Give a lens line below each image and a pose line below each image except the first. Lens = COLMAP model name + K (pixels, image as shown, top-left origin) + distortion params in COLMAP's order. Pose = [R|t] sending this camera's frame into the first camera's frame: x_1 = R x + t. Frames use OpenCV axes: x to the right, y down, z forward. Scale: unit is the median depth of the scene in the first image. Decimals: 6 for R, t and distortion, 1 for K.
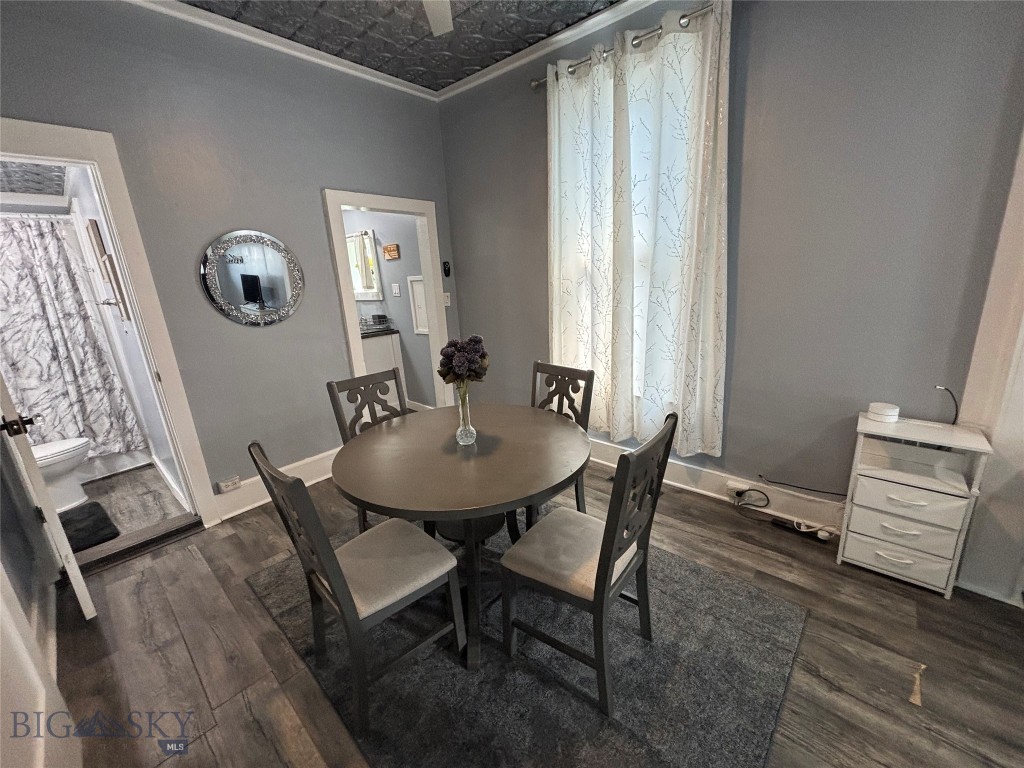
lens RADIAL K [[415.2, 0, 514.4], [0, 415.2, 384.2], [0, 0, 1]] dist [-0.001694, 0.000946]
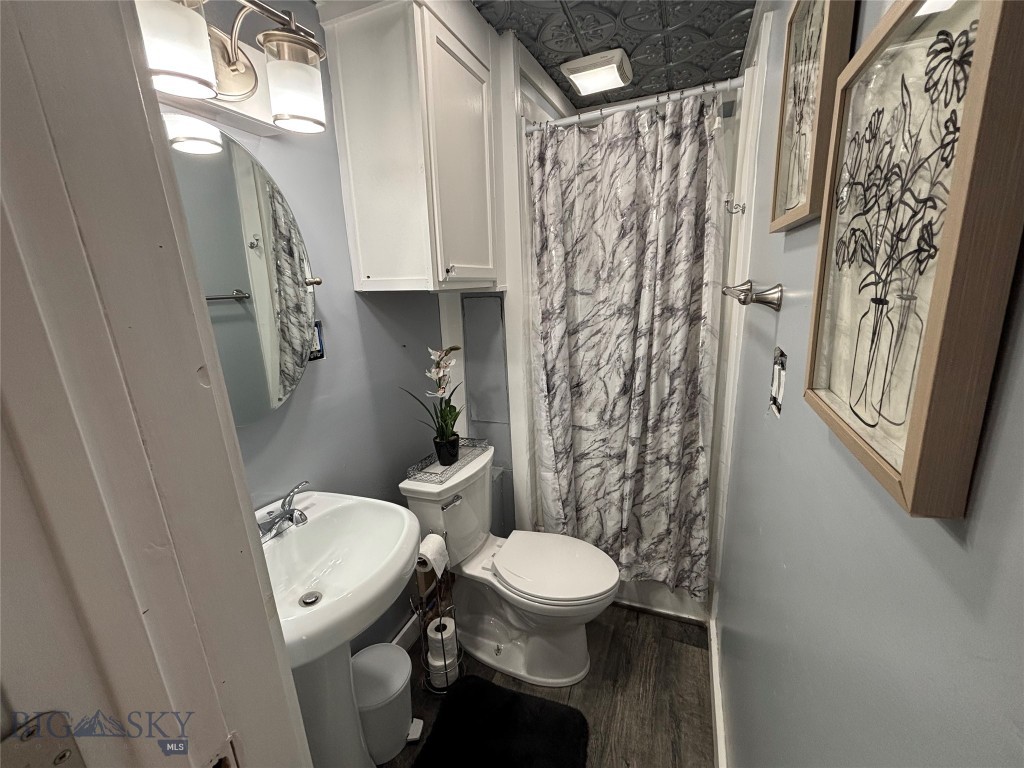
lens RADIAL K [[415.2, 0, 512.7], [0, 415.2, 376.7], [0, 0, 1]] dist [-0.001694, 0.000946]
pose [[0.336654, 0.267987, -0.902689, -0.679862], [-0.221105, 0.954341, 0.200861, -0.149749], [0.915301, 0.131968, 0.380536, 0.659095]]
